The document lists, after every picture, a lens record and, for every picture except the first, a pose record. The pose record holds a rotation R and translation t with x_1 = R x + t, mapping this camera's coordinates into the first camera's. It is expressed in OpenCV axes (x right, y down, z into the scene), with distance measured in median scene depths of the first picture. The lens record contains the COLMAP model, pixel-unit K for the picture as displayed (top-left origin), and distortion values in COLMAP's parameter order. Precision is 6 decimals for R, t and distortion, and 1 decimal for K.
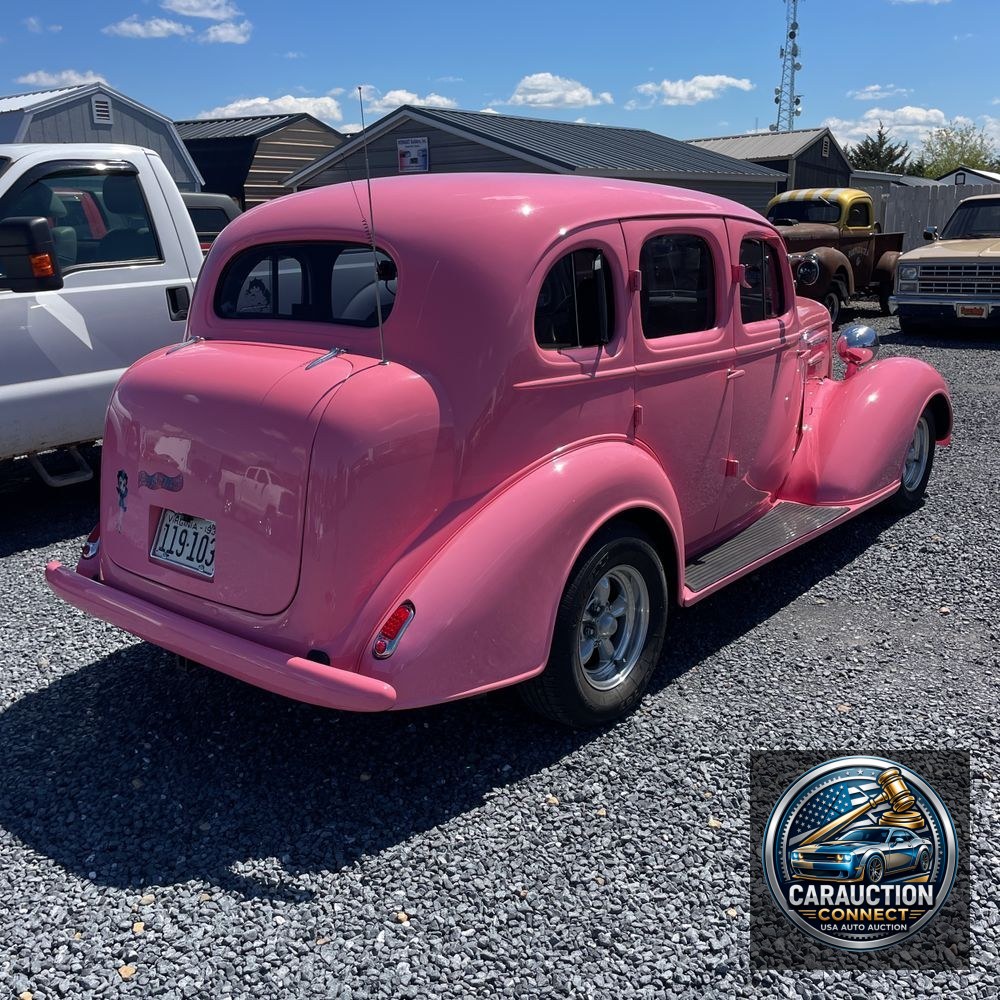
lens RADIAL K [[999.2, 0, 520.8], [0, 999.2, 497.7], [0, 0, 1]] dist [0.104622, -0.132847]
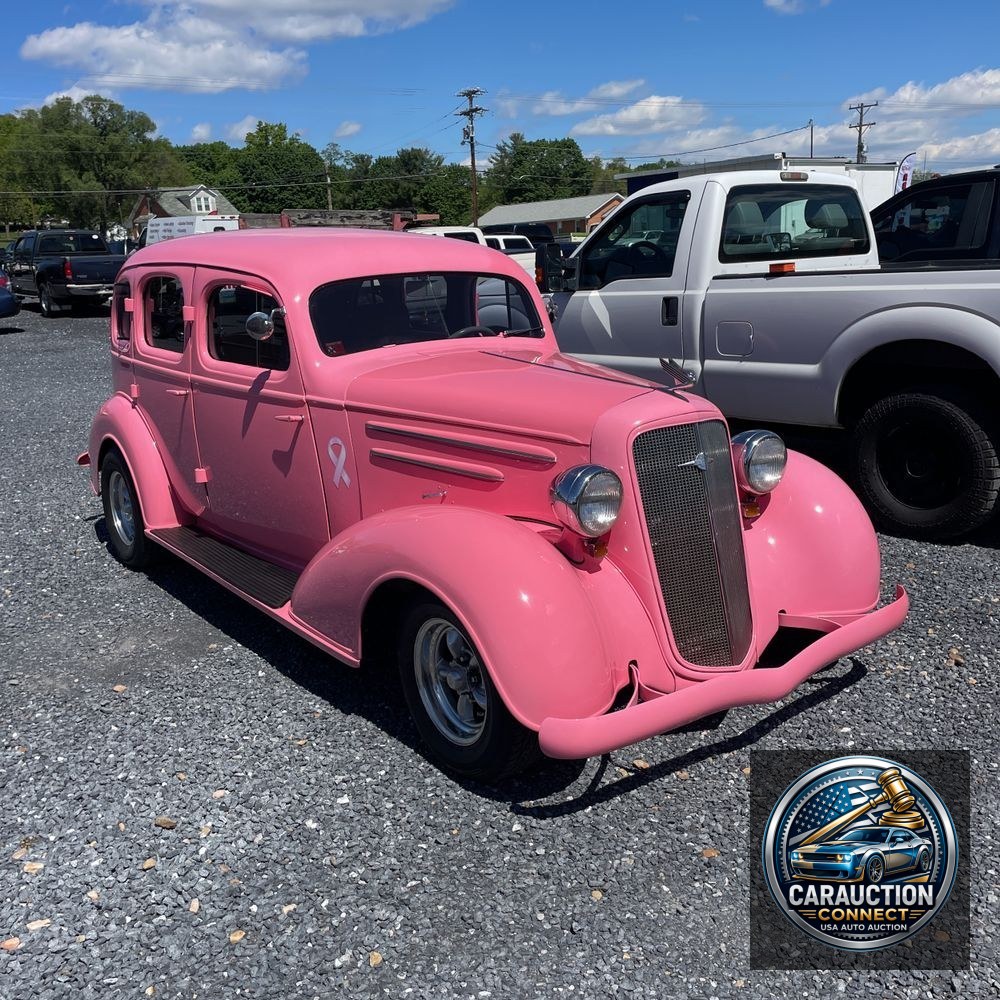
lens RADIAL K [[1019.5, 0, 533.8], [0, 1019.5, 500.0], [0, 0, 1]] dist [0.114507, -0.170360]
pose [[-0.217797, 0.264152, -0.939568, 1.314926], [-0.220153, 0.924571, 0.310968, -0.480859], [0.950840, 0.274576, -0.143215, 1.599883]]
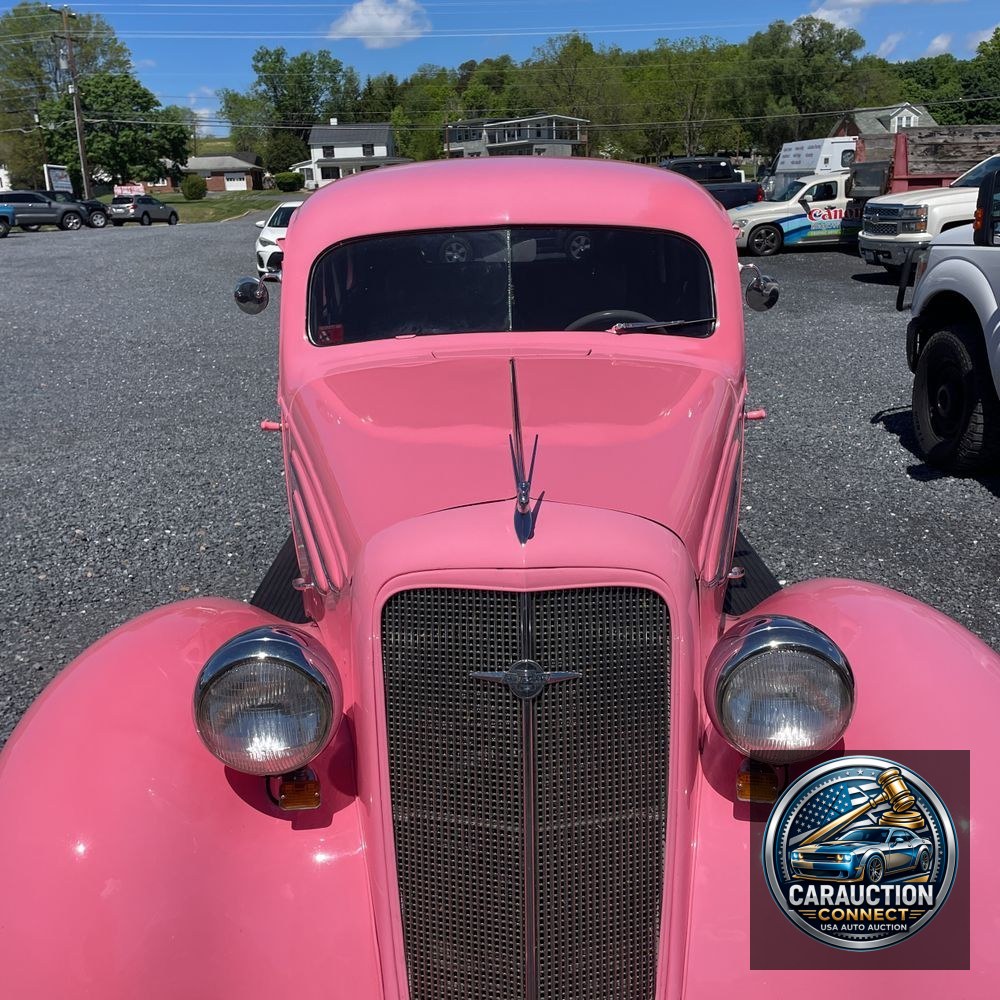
lens RADIAL K [[1019.3, 0, 500.0], [0, 1019.3, 500.0], [0, 0, 1]] dist [0.075559, -0.084946]
pose [[-0.781287, 0.222947, -0.582997, 0.668004], [-0.116904, 0.865235, 0.487546, -0.522624], [0.613127, 0.449068, -0.649934, 1.823601]]
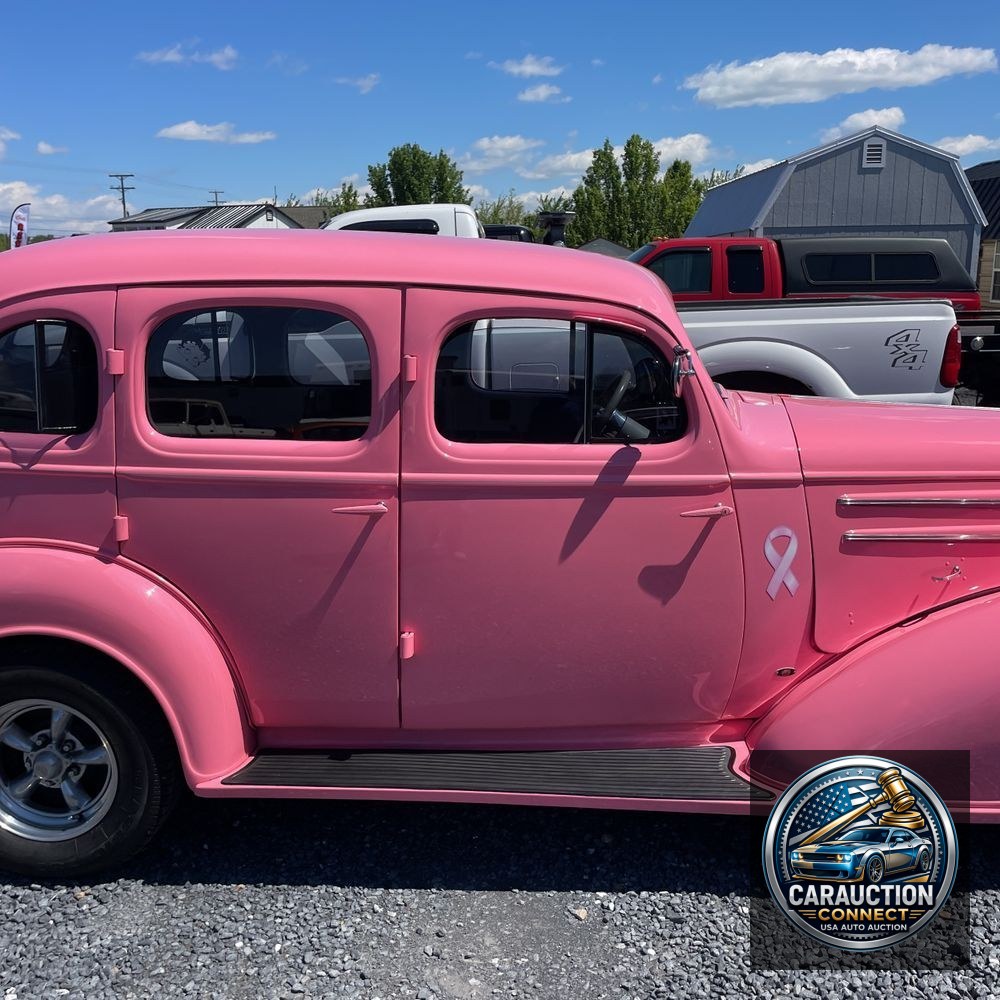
lens RADIAL K [[1001.2, 0, 500.0], [0, 1001.2, 500.0], [0, 0, 1]] dist [0.111534, -0.182056]
pose [[0.596964, 0.187698, -0.780002, 0.790193], [-0.214672, 0.974166, 0.070125, -0.193307], [0.773014, 0.125582, 0.621835, 0.627381]]
